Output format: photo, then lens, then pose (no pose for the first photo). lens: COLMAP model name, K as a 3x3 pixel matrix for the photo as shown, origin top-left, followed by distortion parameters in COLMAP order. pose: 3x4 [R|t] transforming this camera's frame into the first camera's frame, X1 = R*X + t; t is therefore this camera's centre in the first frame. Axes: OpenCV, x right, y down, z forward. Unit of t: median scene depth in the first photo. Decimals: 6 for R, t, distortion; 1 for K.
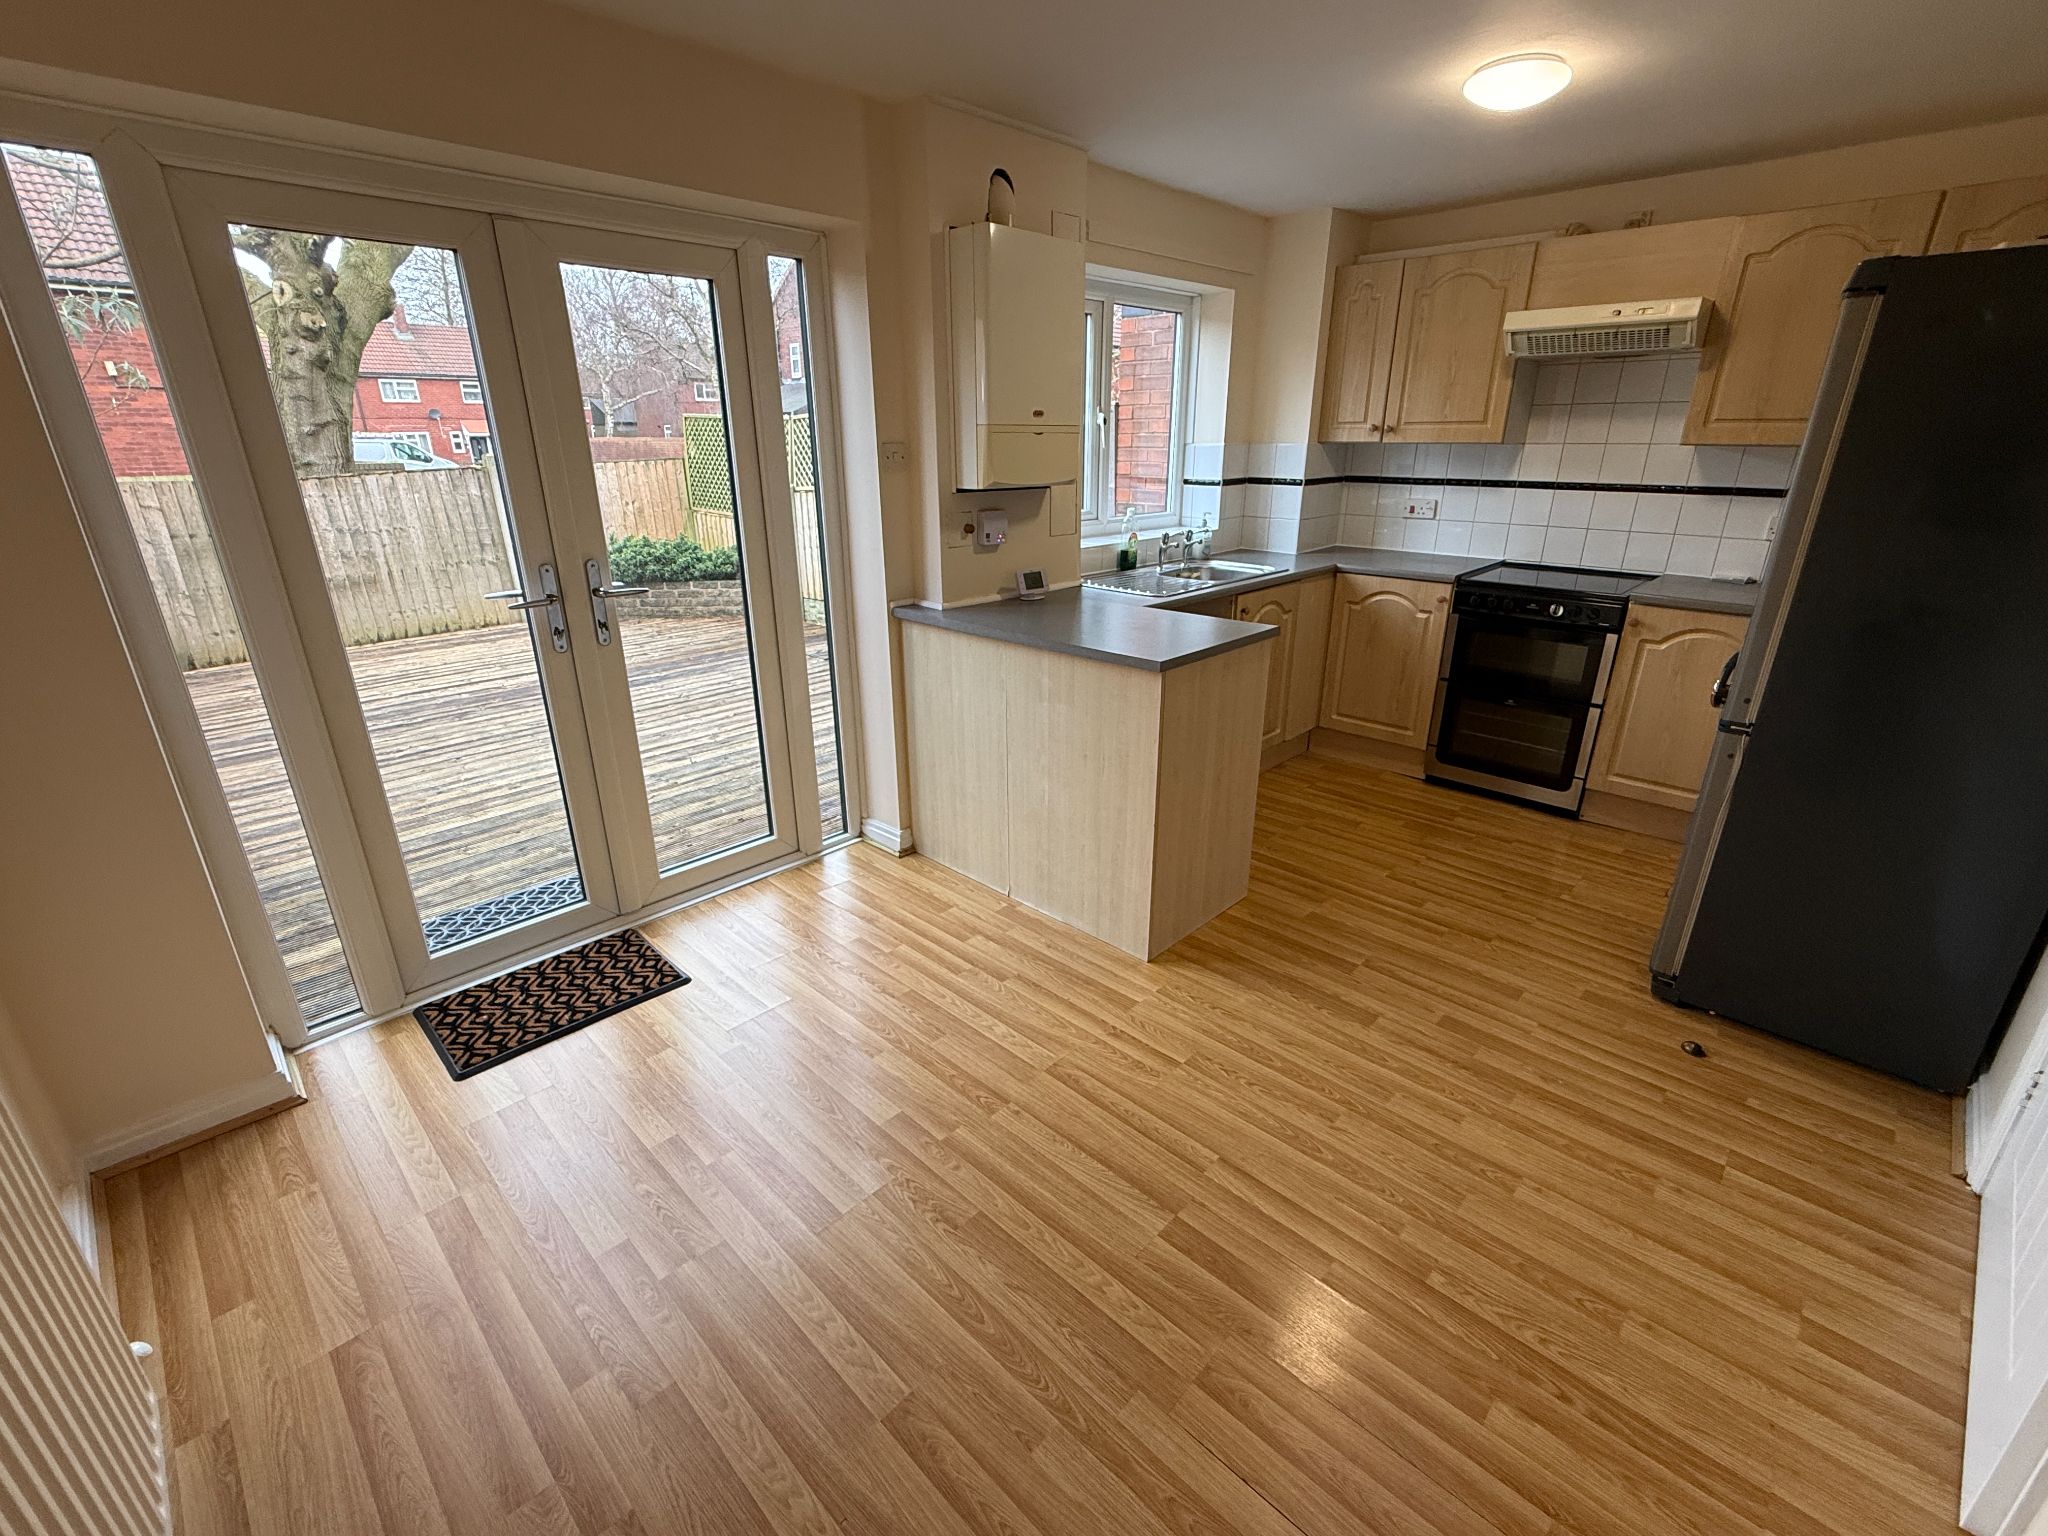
lens RADIAL K [[894.4, 0, 1026.0], [0, 894.4, 768.7], [0, 0, 1]] dist [0.004105, -0.002230]
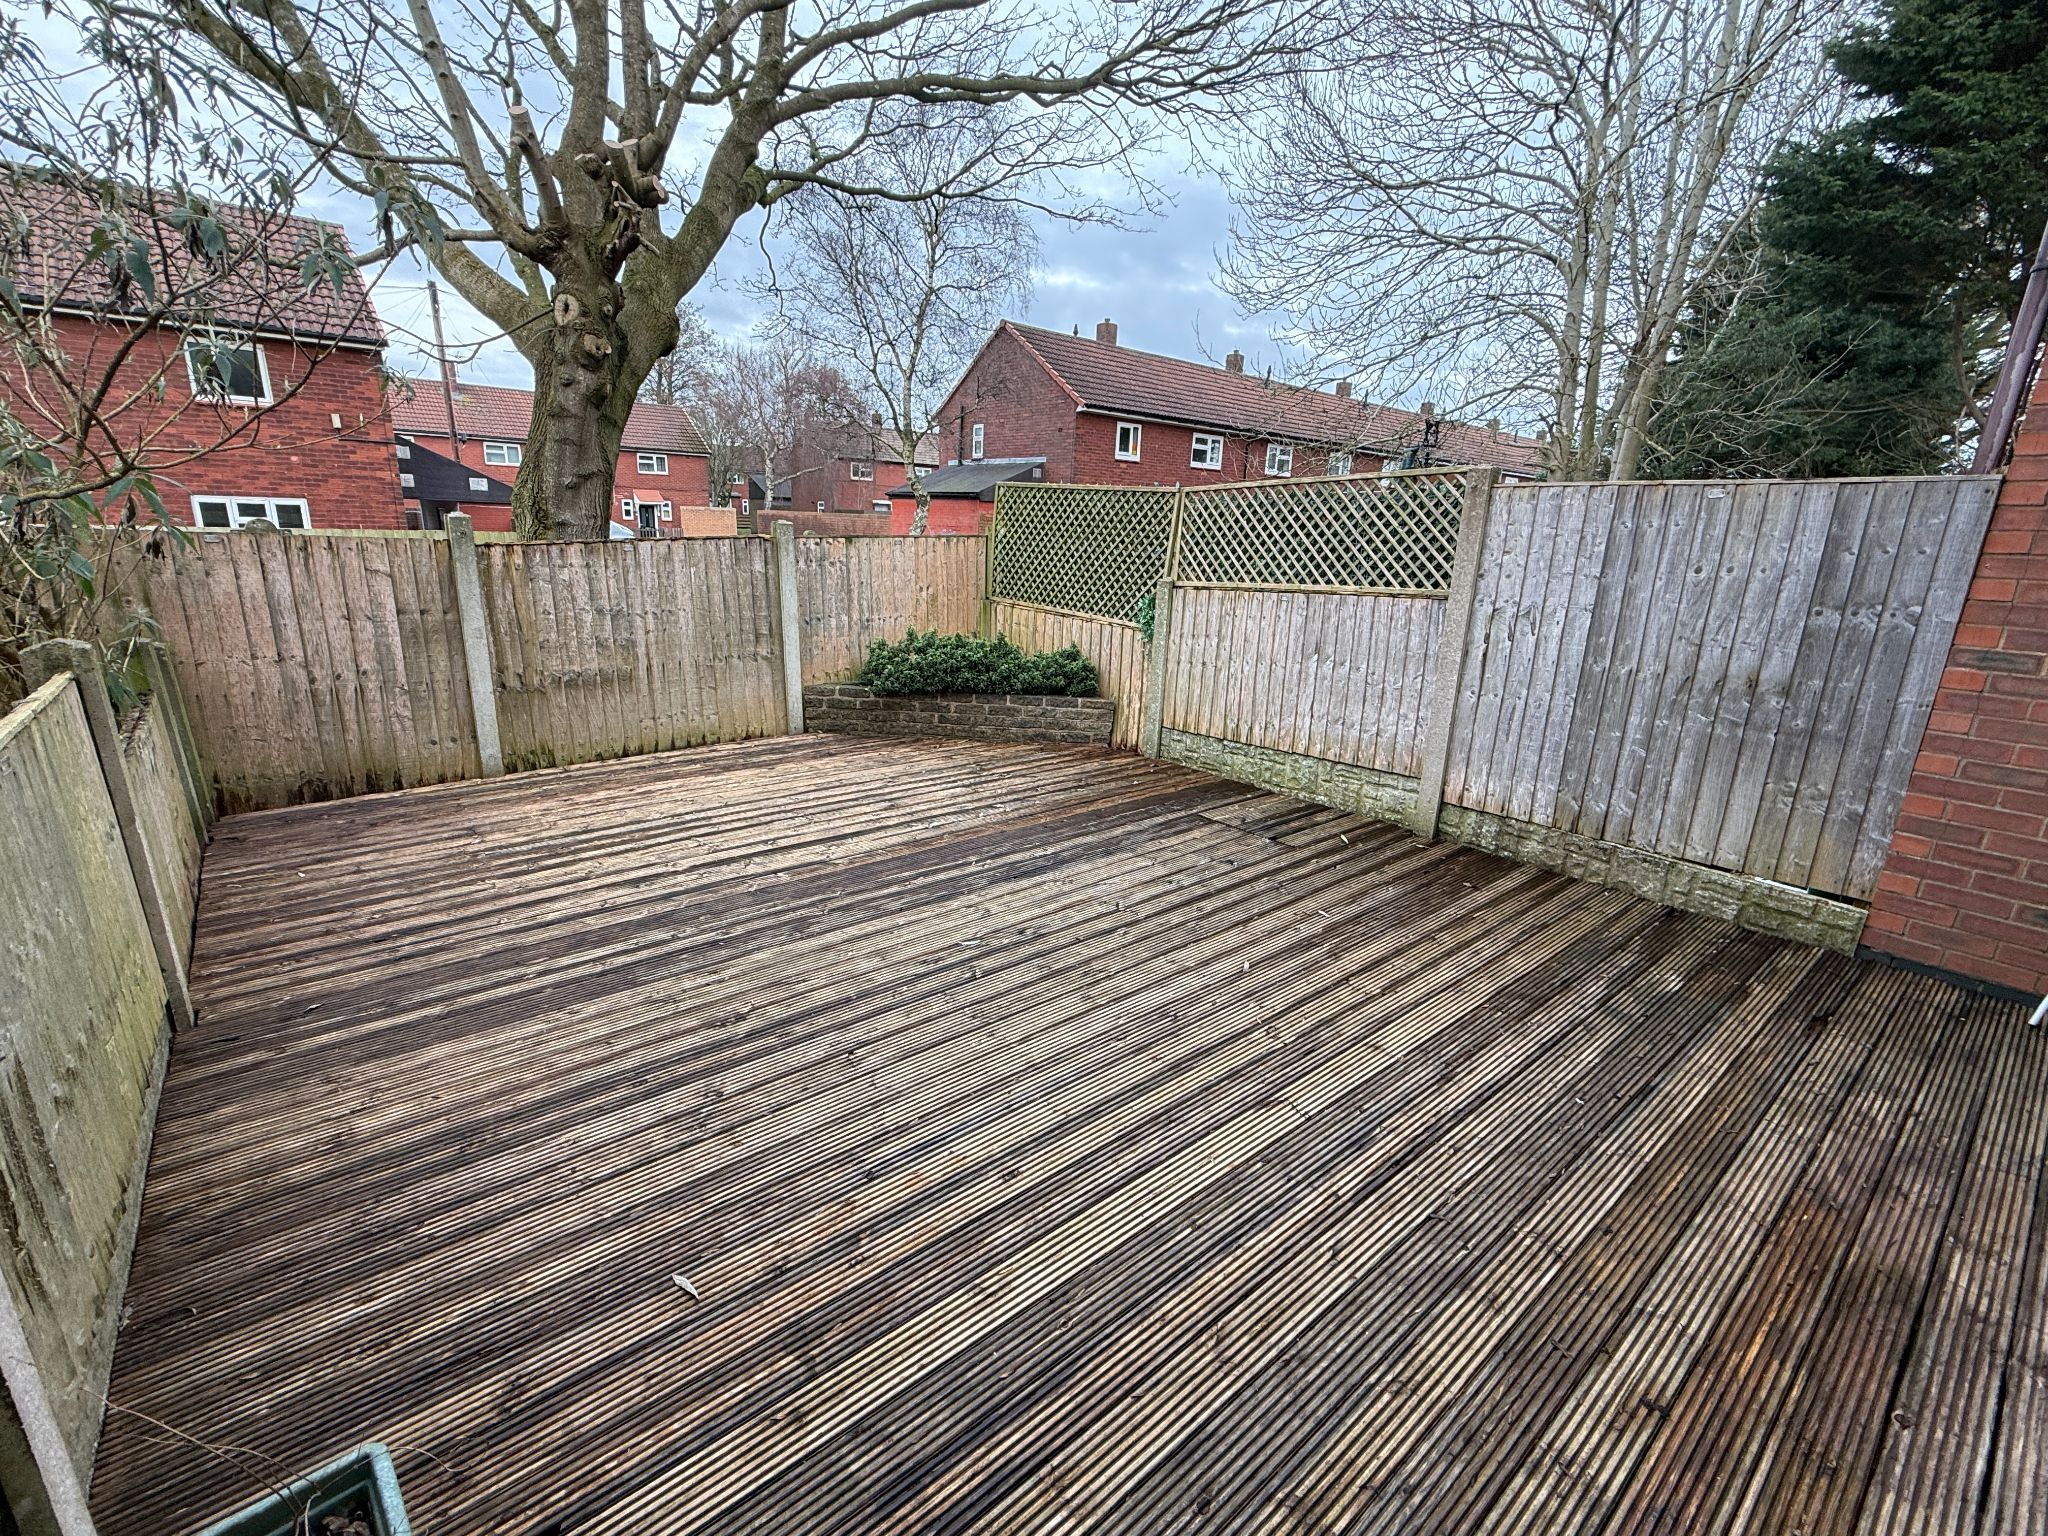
lens RADIAL K [[894.4, 0, 1027.8], [0, 894.4, 769.0], [0, 0, 1]] dist [0.004105, -0.002230]
pose [[0.992403, 0.069005, -0.101854, -0.317706], [-0.077753, 0.993379, -0.084572, -0.096837], [0.095344, 0.091849, 0.991198, 0.295896]]
